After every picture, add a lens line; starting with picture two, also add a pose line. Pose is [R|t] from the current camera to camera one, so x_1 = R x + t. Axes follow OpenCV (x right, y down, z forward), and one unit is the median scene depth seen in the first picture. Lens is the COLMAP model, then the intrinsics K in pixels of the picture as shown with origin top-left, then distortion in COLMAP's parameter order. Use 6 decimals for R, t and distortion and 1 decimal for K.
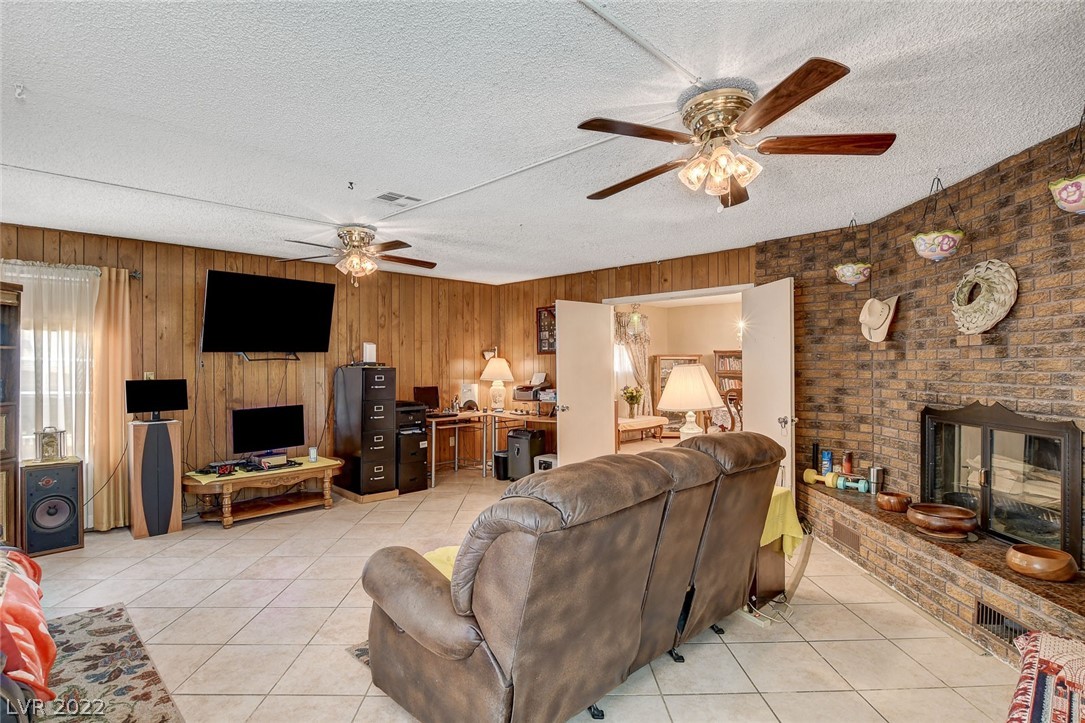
lens RADIAL K [[548.6, 0, 536.7], [0, 548.6, 358.1], [0, 0, 1]] dist [-0.020932, -0.001203]
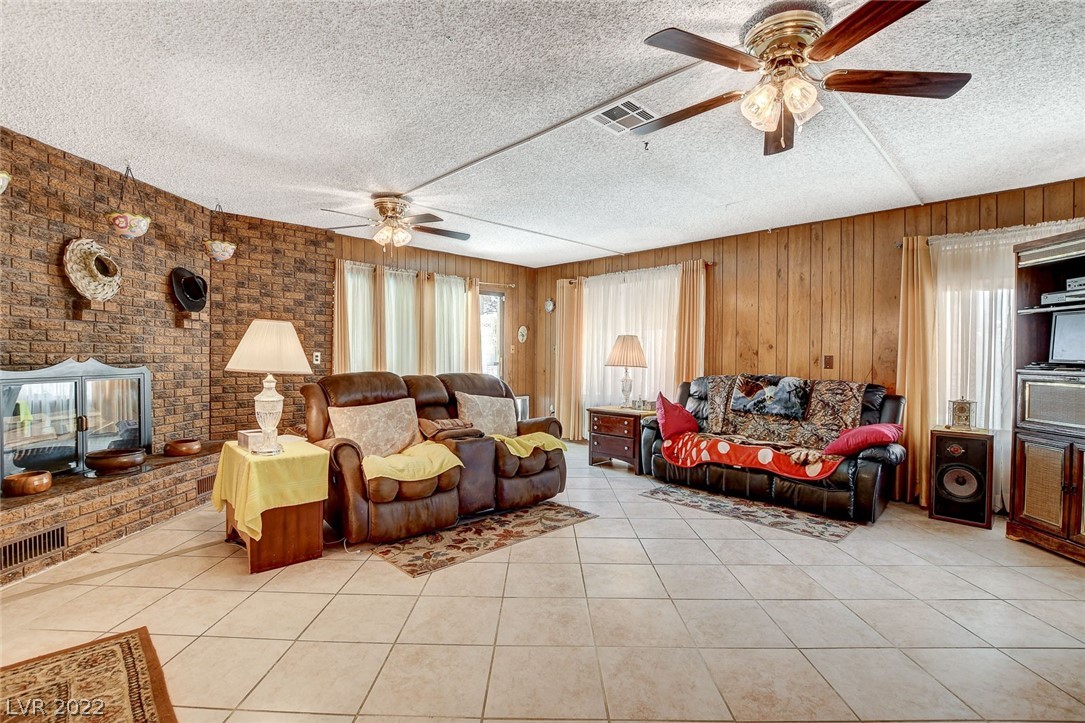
lens RADIAL K [[491.8, 0, 542.5], [0, 491.8, 361.5], [0, 0, 1]] dist [-0.034851, 0.000527]
pose [[-0.999858, -0.004699, 0.016212, -0.115360], [-0.004774, 0.999978, -0.004628, 0.056836], [-0.016190, -0.004705, -0.999858, 1.299615]]
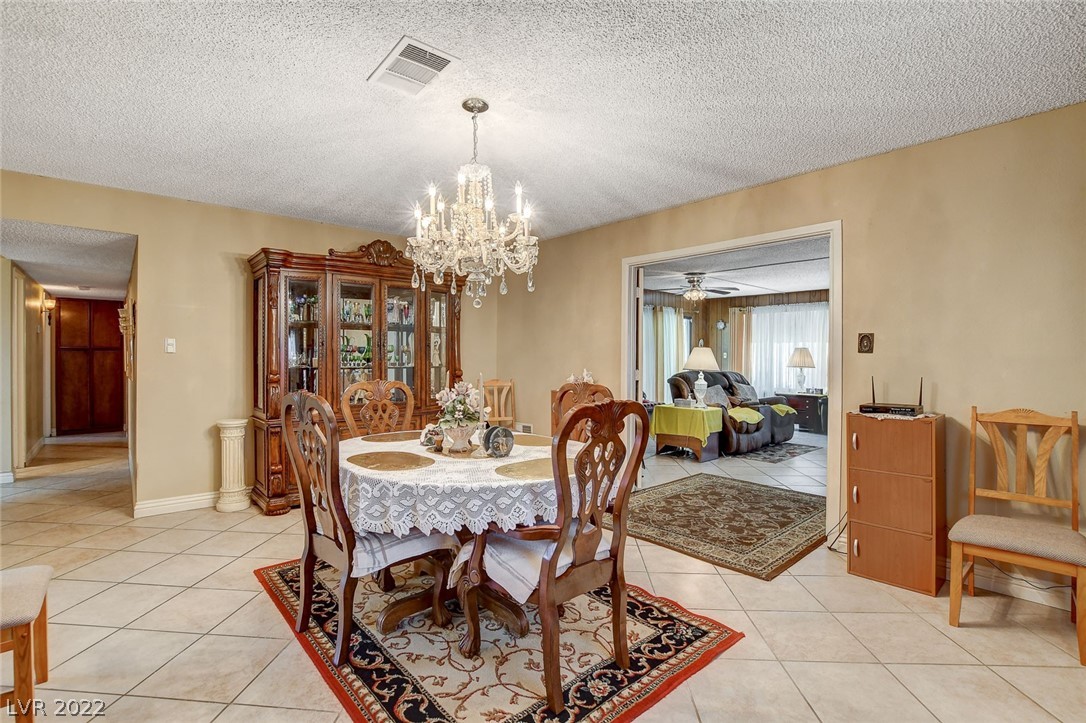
lens RADIAL K [[492.2, 0, 543.0], [0, 492.2, 361.5], [0, 0, 1]] dist [-0.034851, 0.000527]
pose [[-0.998380, -0.002559, 0.056837, 0.527180], [-0.002860, 0.999982, -0.005219, 0.052836], [-0.056823, -0.005374, -0.998370, 1.975048]]
